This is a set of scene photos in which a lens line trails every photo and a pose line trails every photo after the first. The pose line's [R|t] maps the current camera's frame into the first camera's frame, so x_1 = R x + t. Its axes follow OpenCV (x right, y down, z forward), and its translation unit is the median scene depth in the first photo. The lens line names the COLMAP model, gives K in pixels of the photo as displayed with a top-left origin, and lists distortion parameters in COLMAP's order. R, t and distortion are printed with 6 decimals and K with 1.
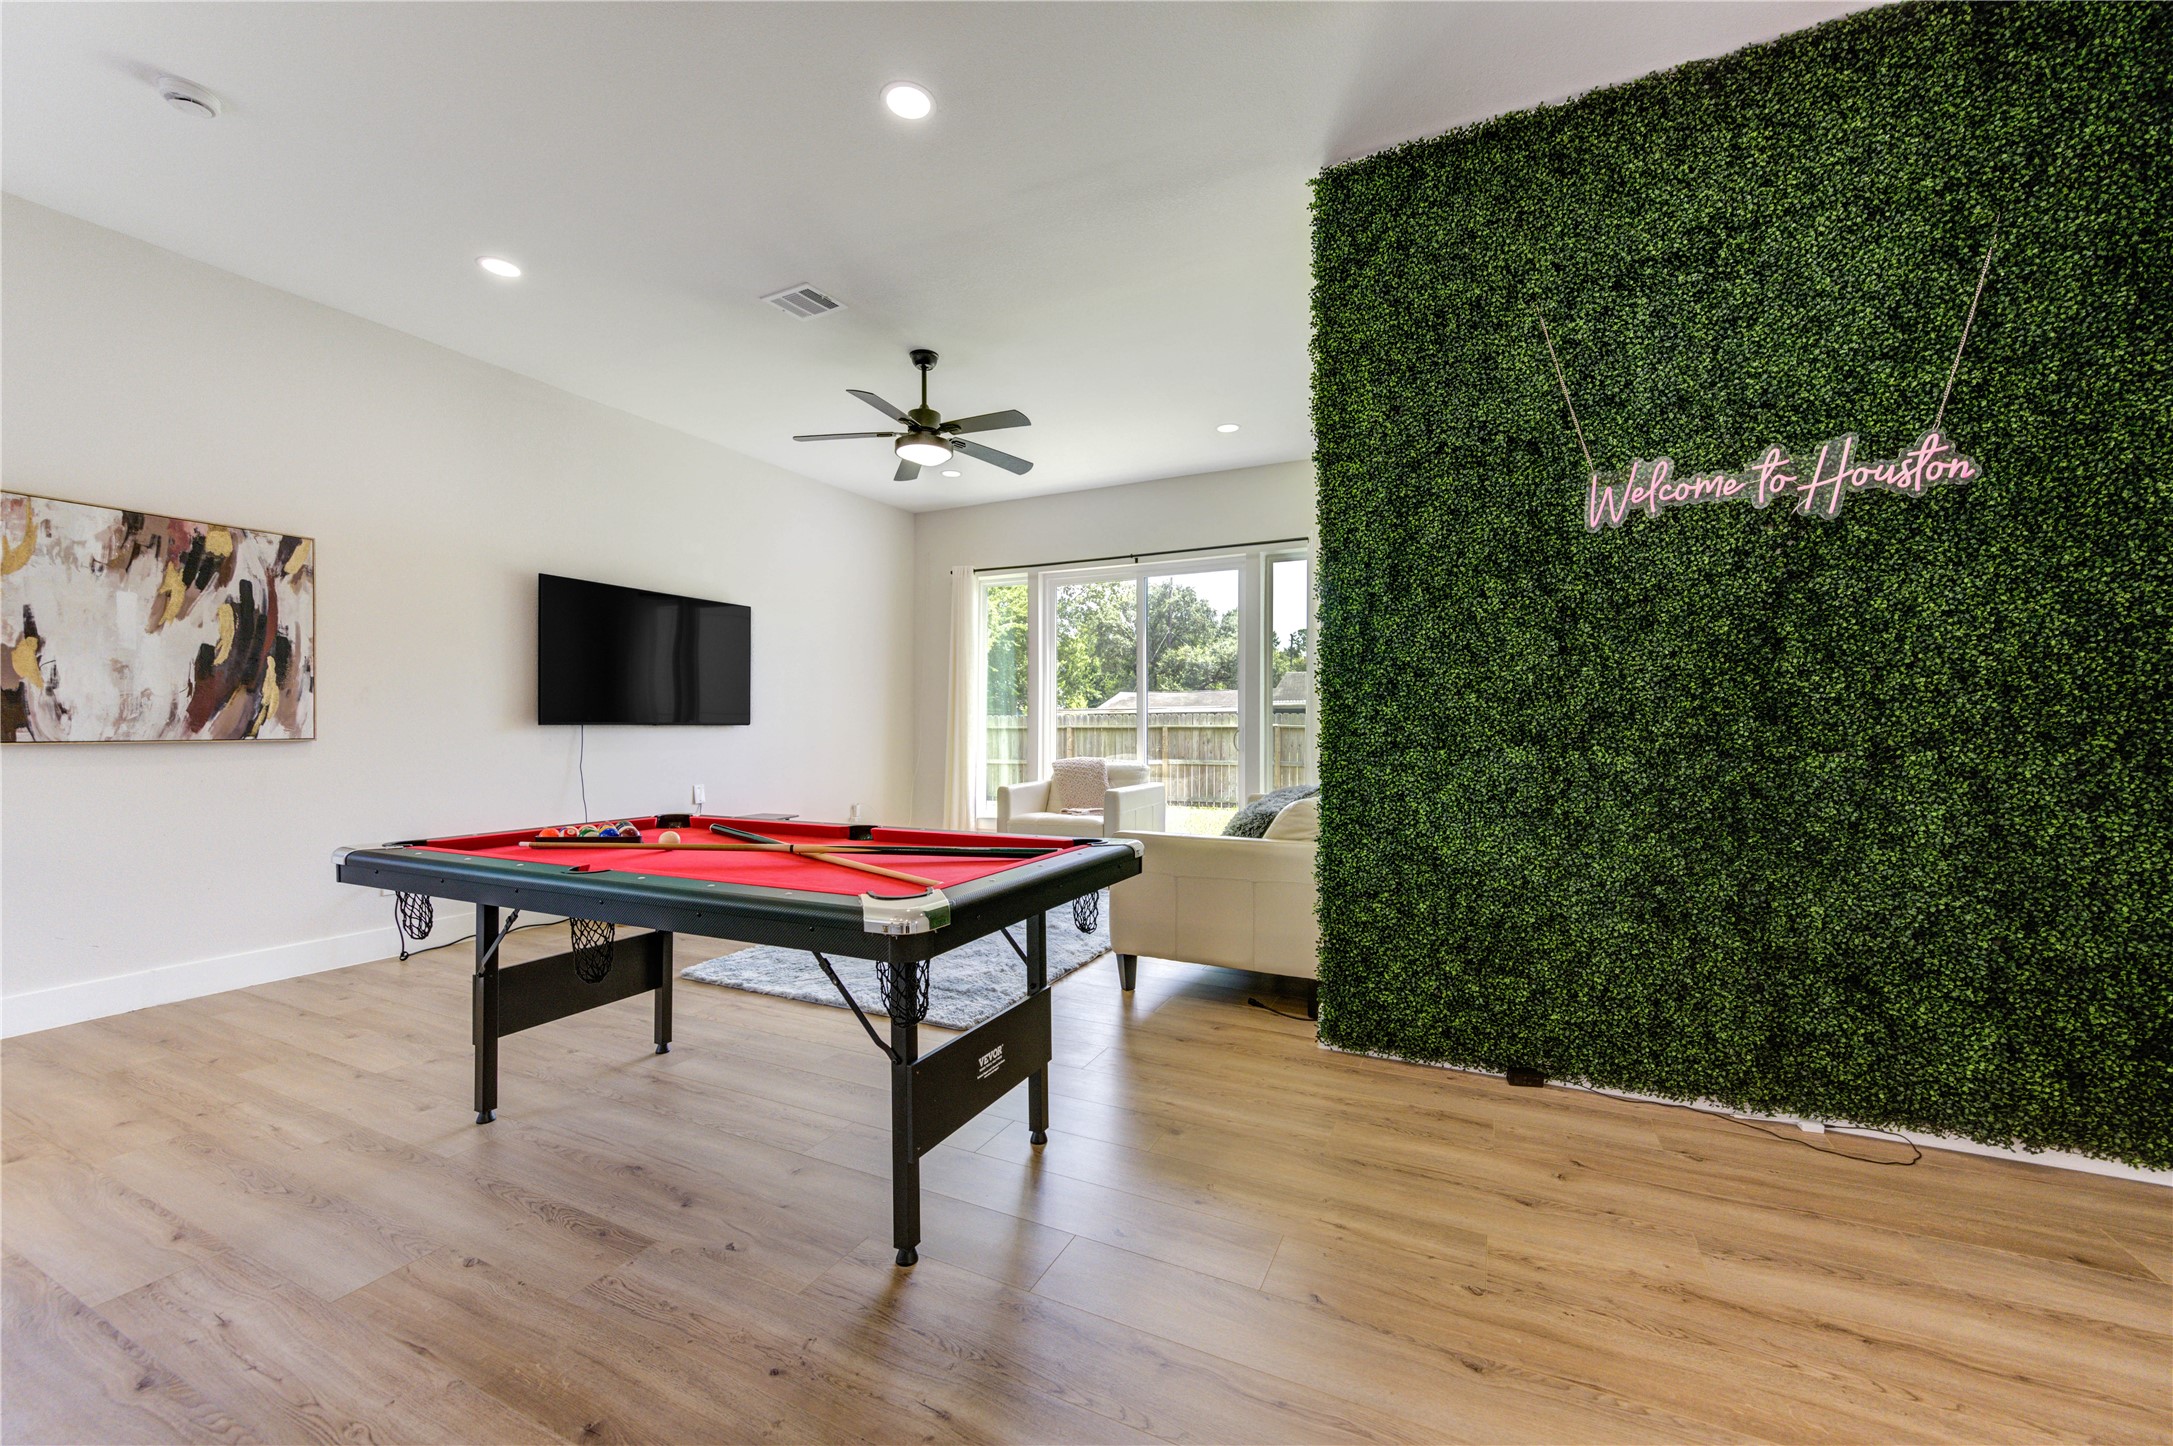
lens RADIAL K [[861.1, 0, 1089.4], [0, 861.1, 730.8], [0, 0, 1]] dist [0.003246, -0.000424]
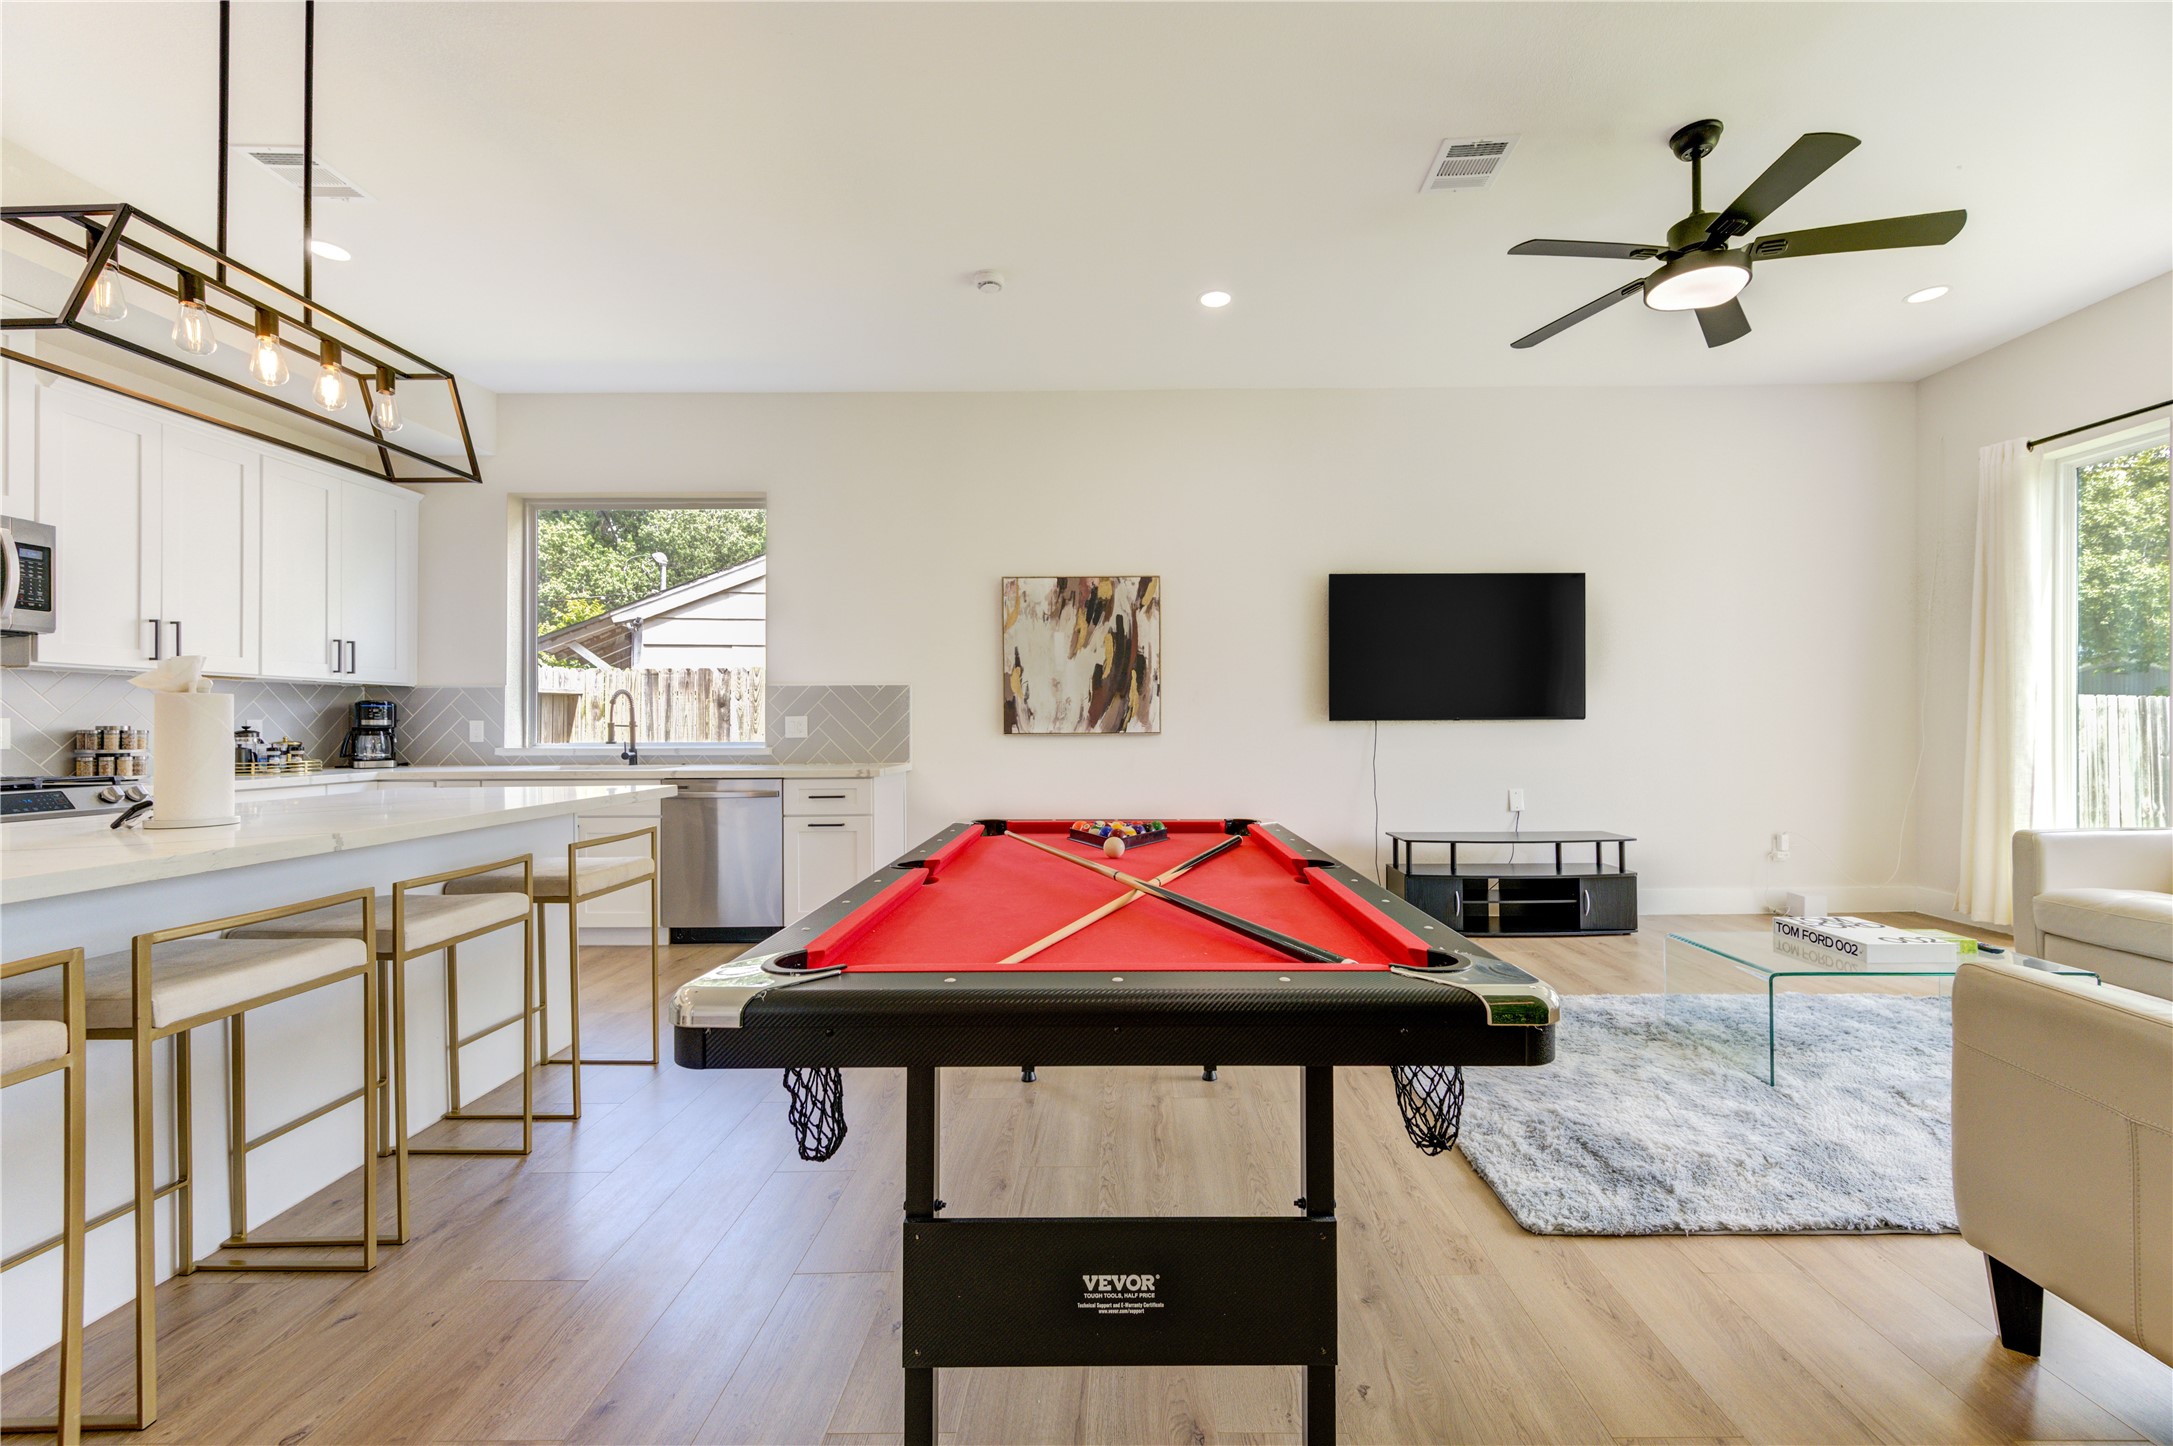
lens RADIAL K [[861.1, 0, 1082.1], [0, 861.1, 719.9], [0, 0, 1]] dist [0.003246, -0.000424]
pose [[0.429446, -0.004943, -0.903079, 0.216251], [-0.000490, 0.999984, -0.005706, -0.002493], [0.903092, 0.002893, 0.429437, 0.380538]]
